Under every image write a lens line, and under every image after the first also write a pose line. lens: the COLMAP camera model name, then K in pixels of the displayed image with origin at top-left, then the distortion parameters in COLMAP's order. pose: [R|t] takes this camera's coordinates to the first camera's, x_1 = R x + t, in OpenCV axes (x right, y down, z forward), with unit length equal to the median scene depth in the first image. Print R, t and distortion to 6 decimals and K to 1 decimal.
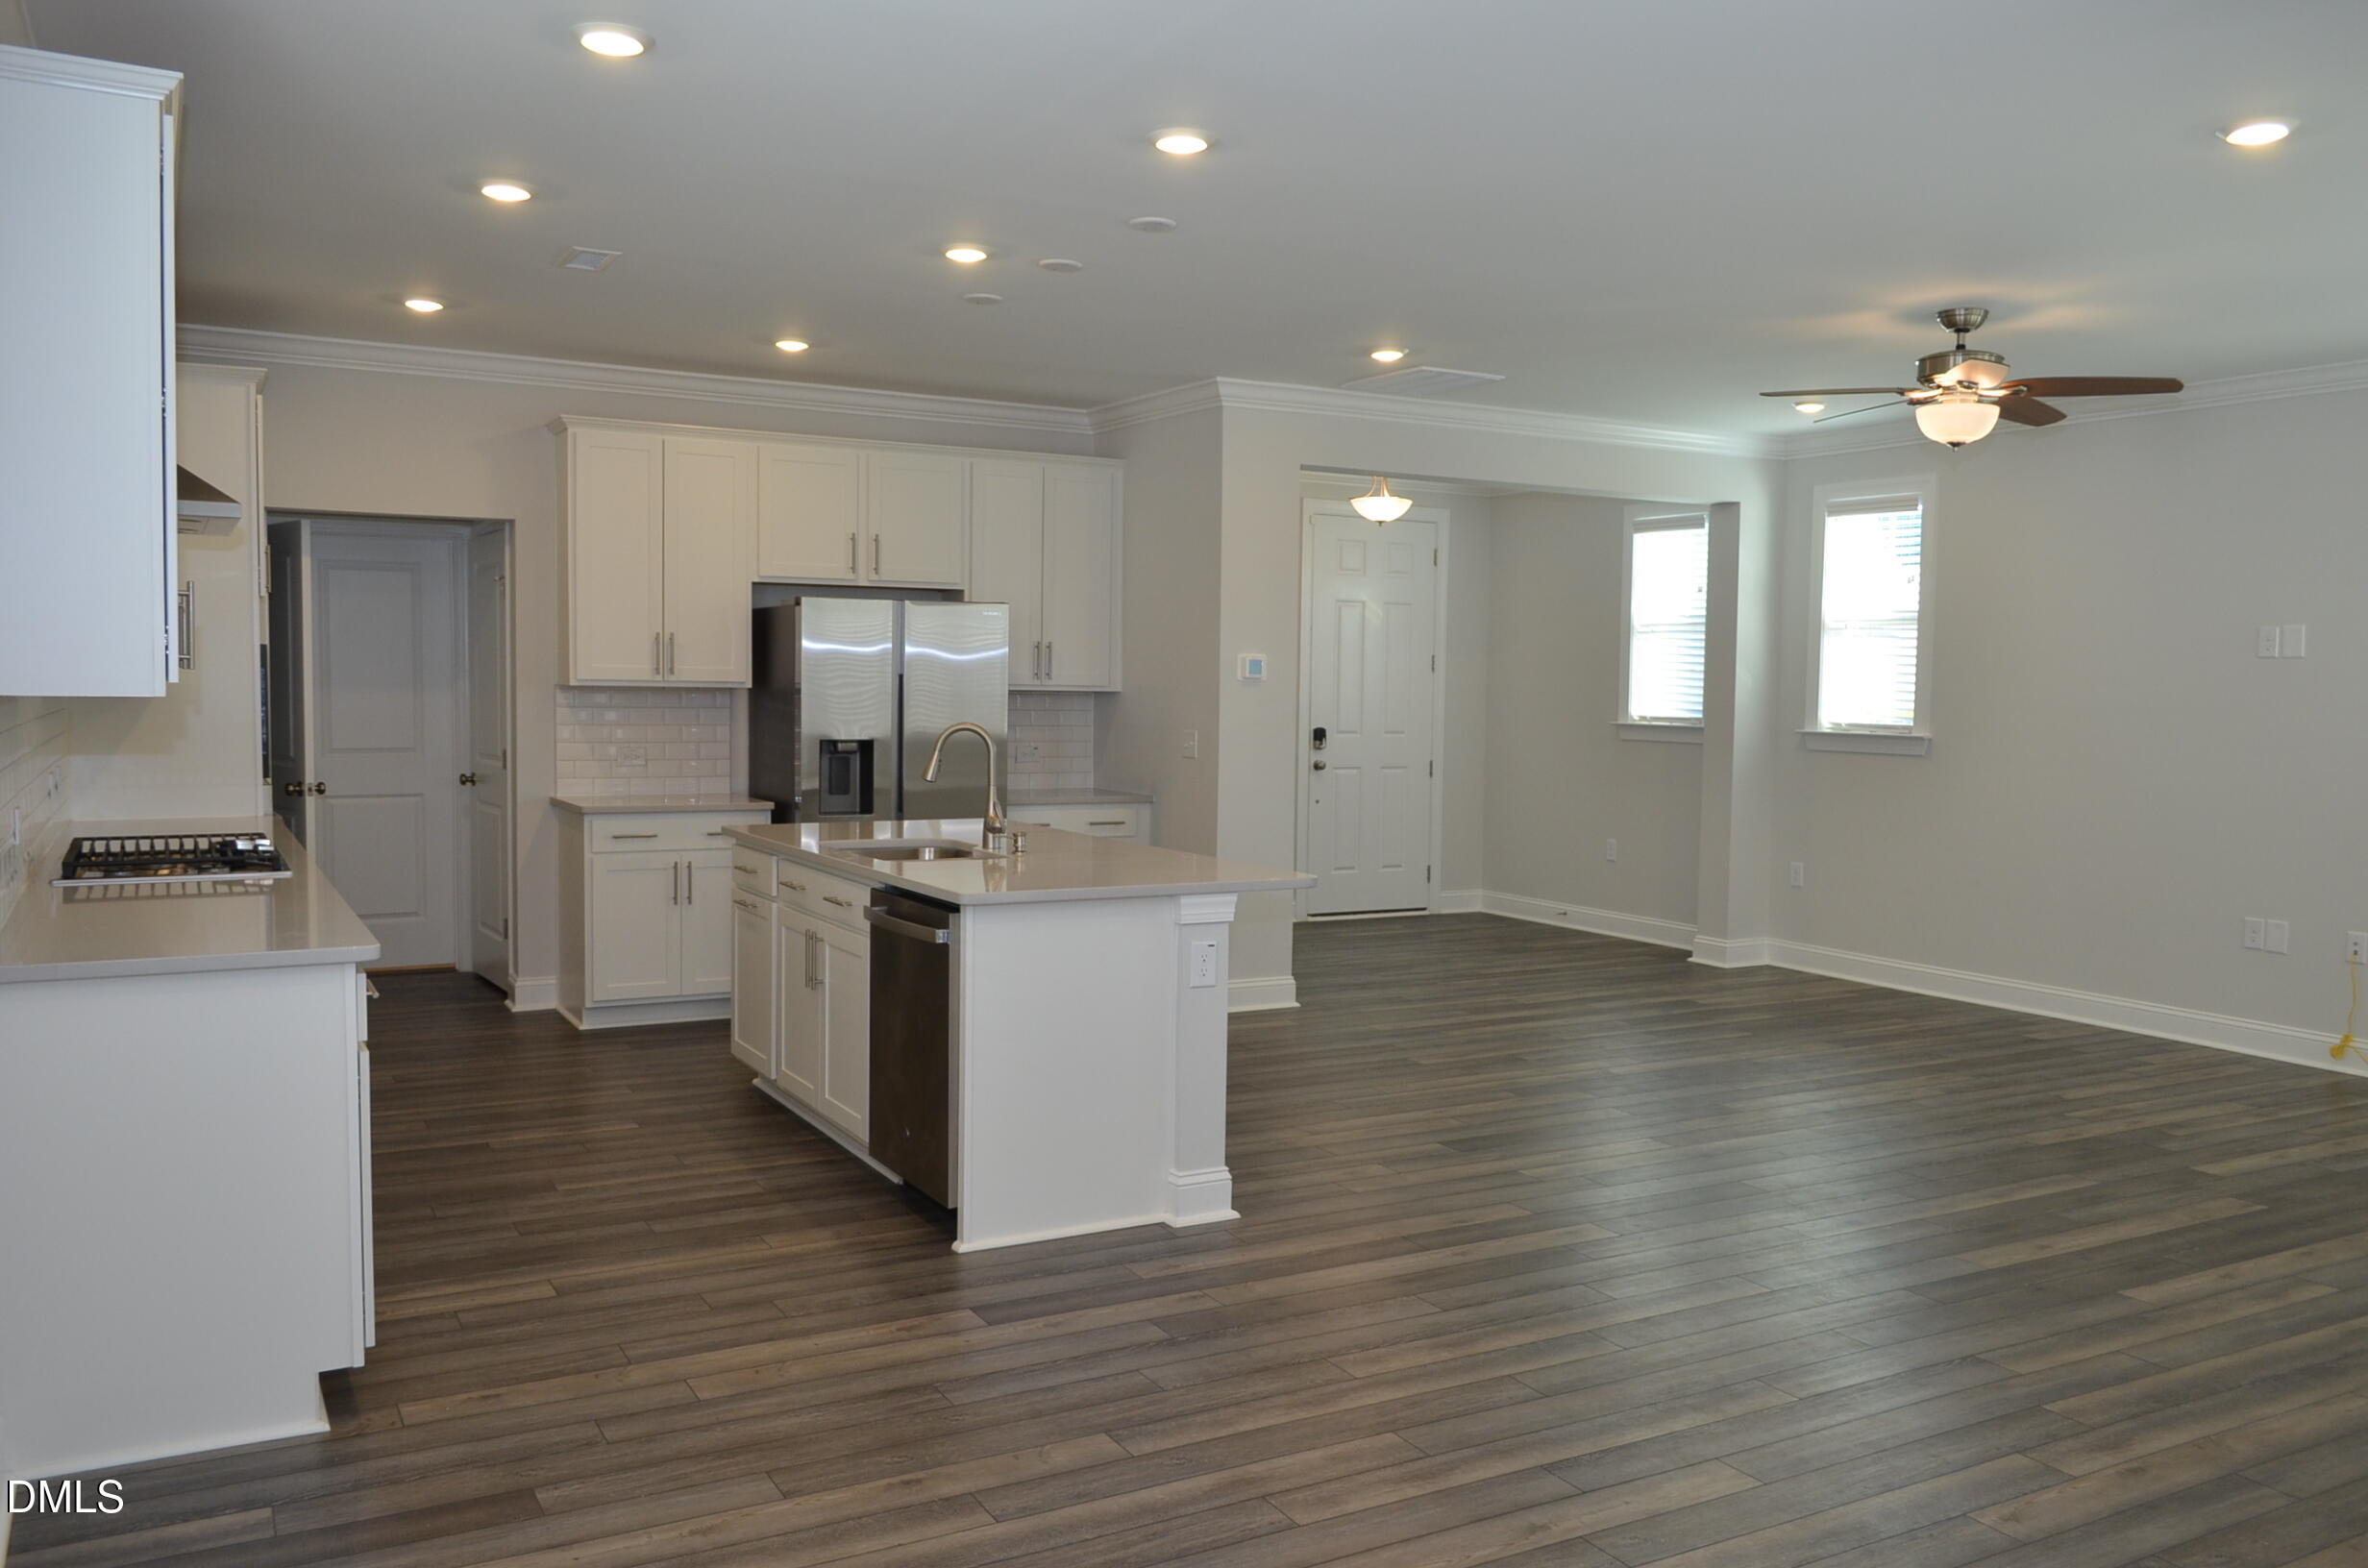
lens RADIAL K [[1832.2, 0, 1185.2], [0, 1832.2, 800.5], [0, 0, 1]] dist [-0.017593, -0.005535]
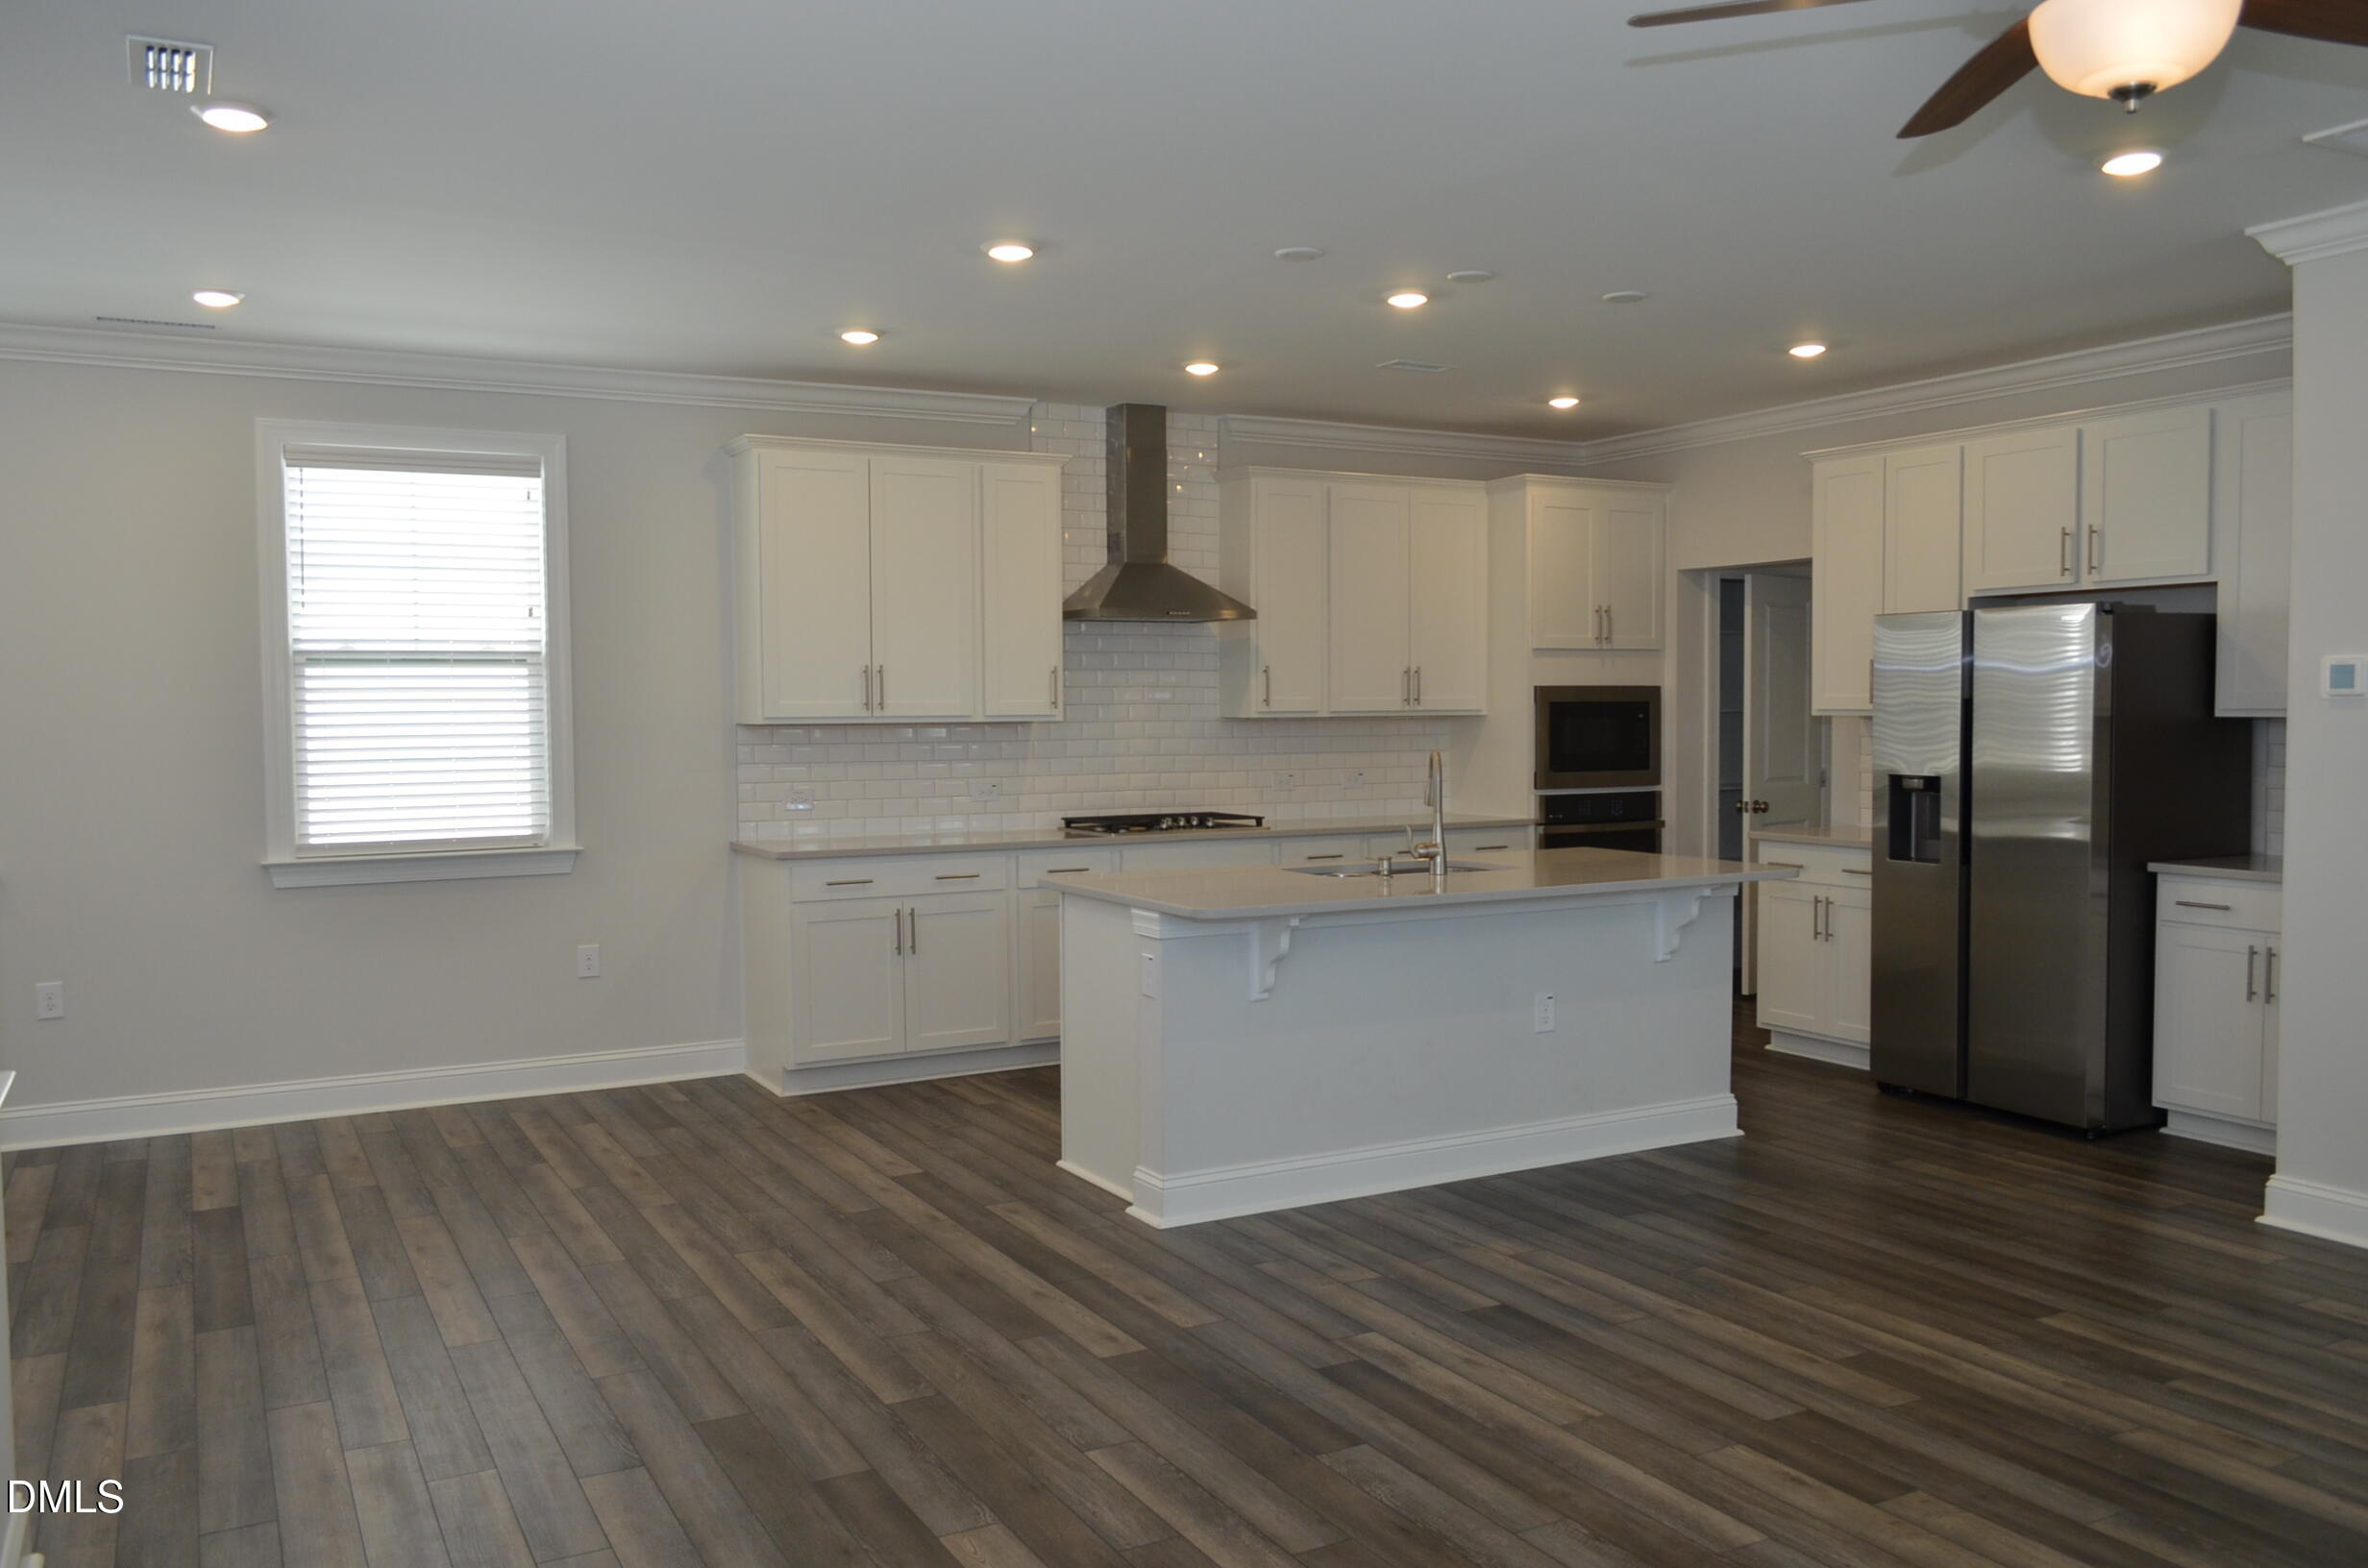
lens RADIAL K [[1832.2, 0, 1179.7], [0, 1832.2, 788.2], [0, 0, 1]] dist [-0.017593, -0.005535]
pose [[-0.007795, 0.030651, -0.999500, 1.171054], [-0.058492, 0.997805, 0.031055, -0.056940], [0.998257, 0.058705, -0.005985, 1.123027]]
